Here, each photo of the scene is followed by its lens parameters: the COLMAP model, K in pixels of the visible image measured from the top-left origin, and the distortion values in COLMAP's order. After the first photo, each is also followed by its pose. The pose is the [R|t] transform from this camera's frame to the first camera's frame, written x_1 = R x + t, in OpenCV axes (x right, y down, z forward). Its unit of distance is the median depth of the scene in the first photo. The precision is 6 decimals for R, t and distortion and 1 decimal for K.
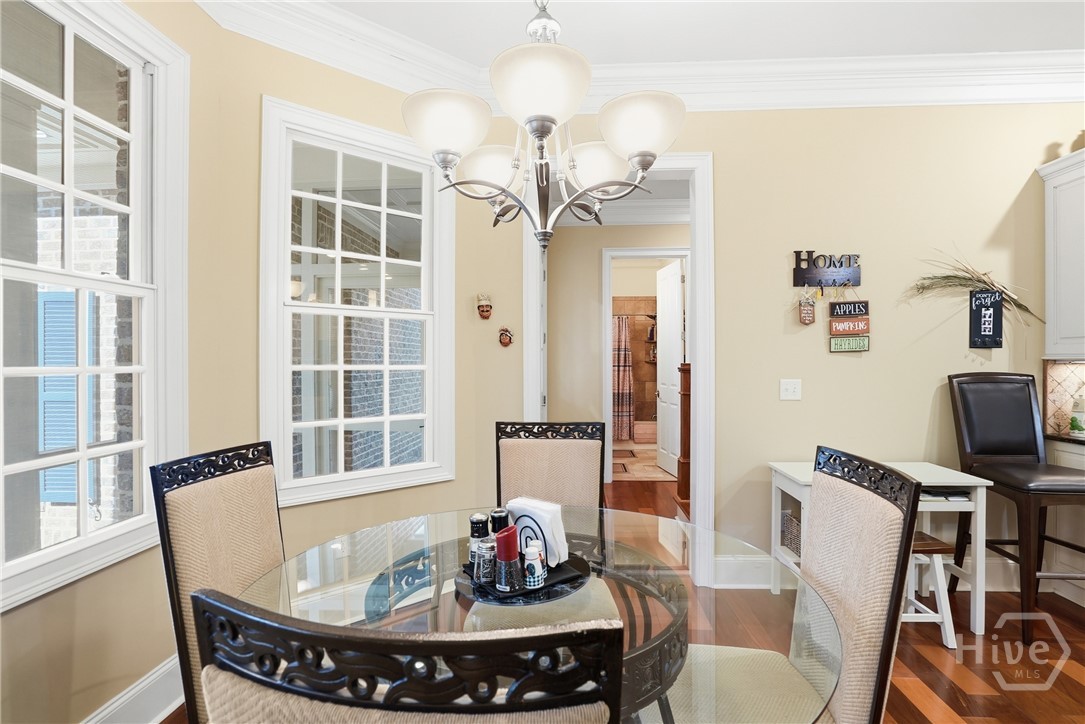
lens RADIAL K [[531.7, 0, 542.8], [0, 531.7, 362.5], [0, 0, 1]] dist [-0.047171, 0.017264]
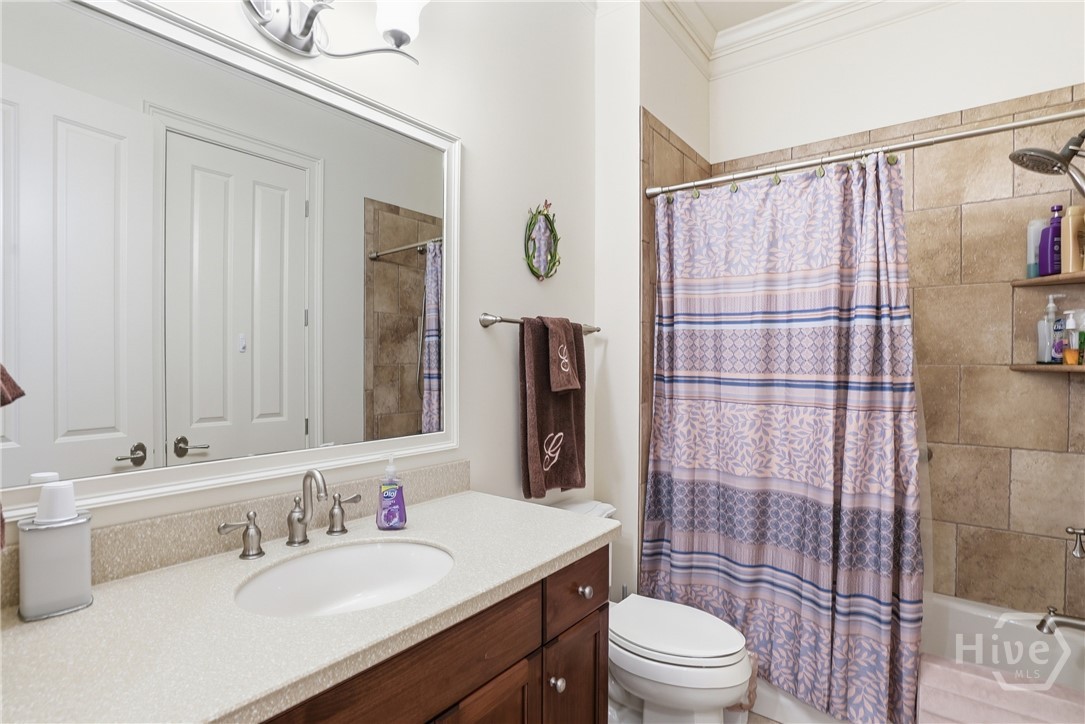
lens RADIAL K [[531.7, 0, 550.0], [0, 531.7, 371.1], [0, 0, 1]] dist [-0.047171, 0.017264]
pose [[0.826317, 0.015742, -0.562985, 0.165585], [-0.012913, 0.999876, 0.009006, 0.000004], [0.563057, -0.000172, 0.826418, 0.750996]]
